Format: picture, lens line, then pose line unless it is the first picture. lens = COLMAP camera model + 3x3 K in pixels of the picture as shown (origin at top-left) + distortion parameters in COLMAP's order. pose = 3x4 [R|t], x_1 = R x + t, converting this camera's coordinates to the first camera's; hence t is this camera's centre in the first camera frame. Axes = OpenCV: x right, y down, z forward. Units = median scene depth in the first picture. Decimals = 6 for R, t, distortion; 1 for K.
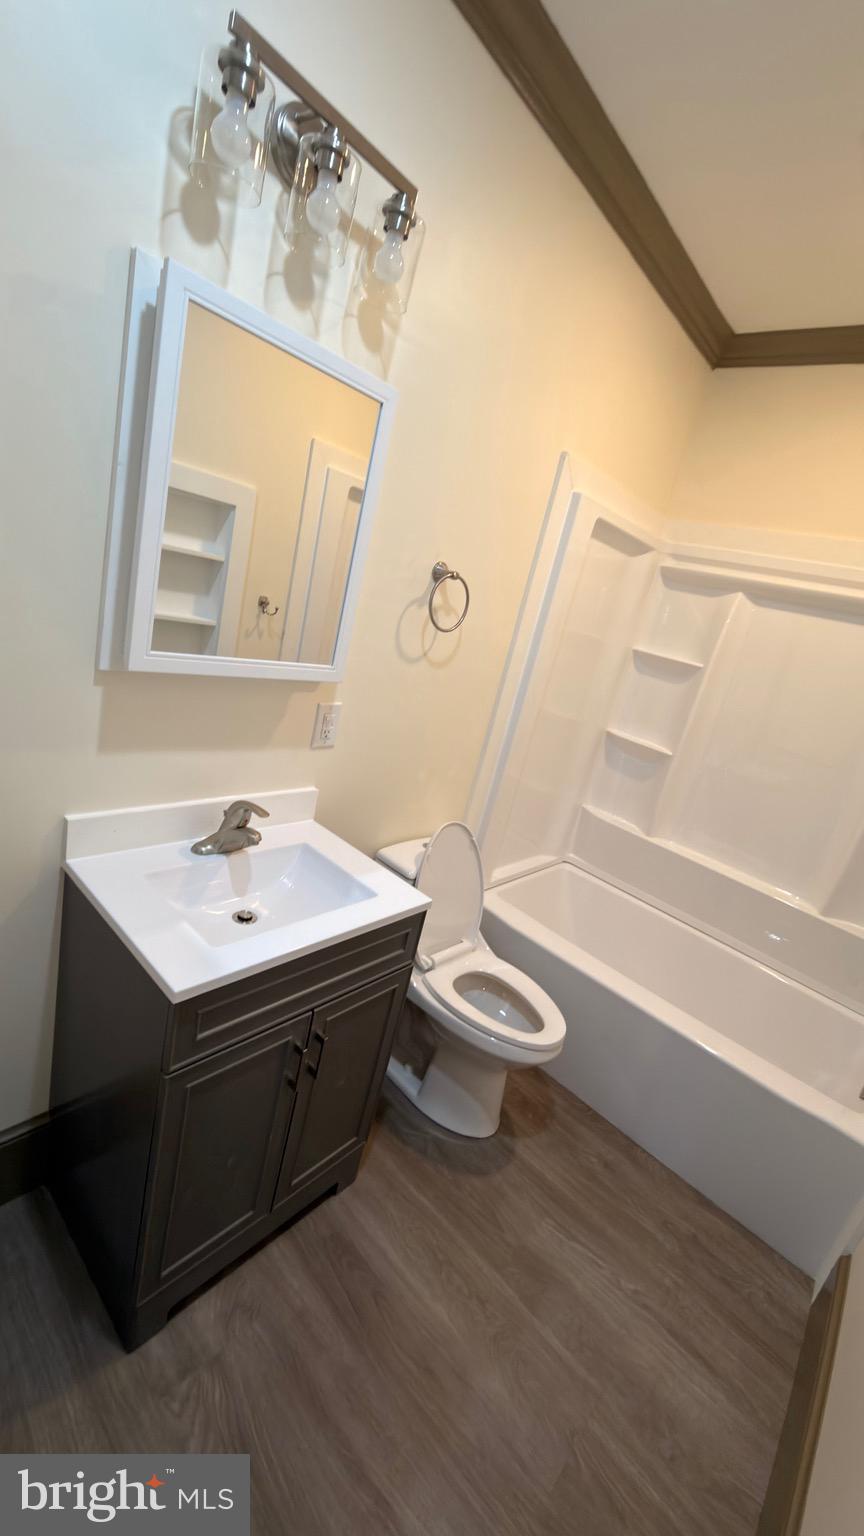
lens RADIAL K [[608.3, 0, 434.1], [0, 608.3, 767.5], [0, 0, 1]] dist [-0.002270, 0.000305]
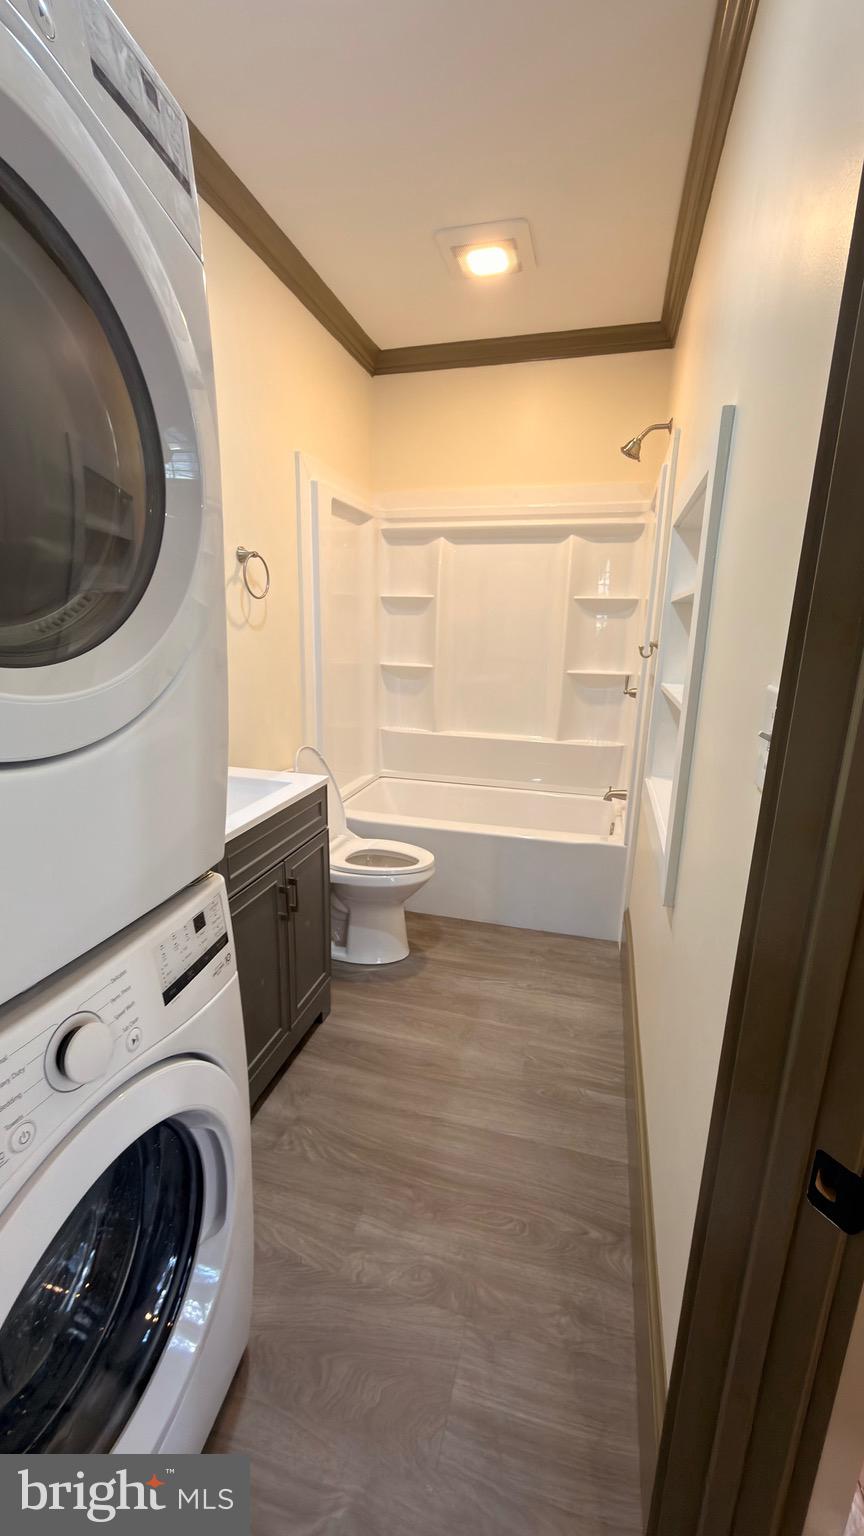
lens RADIAL K [[608.3, 0, 429.3], [0, 608.3, 766.8], [0, 0, 1]] dist [-0.002270, 0.000305]
pose [[0.878108, -0.307878, 0.366249, -0.235395], [0.305301, 0.949927, 0.066550, 0.134483], [-0.368399, 0.053379, 0.928134, -0.302718]]
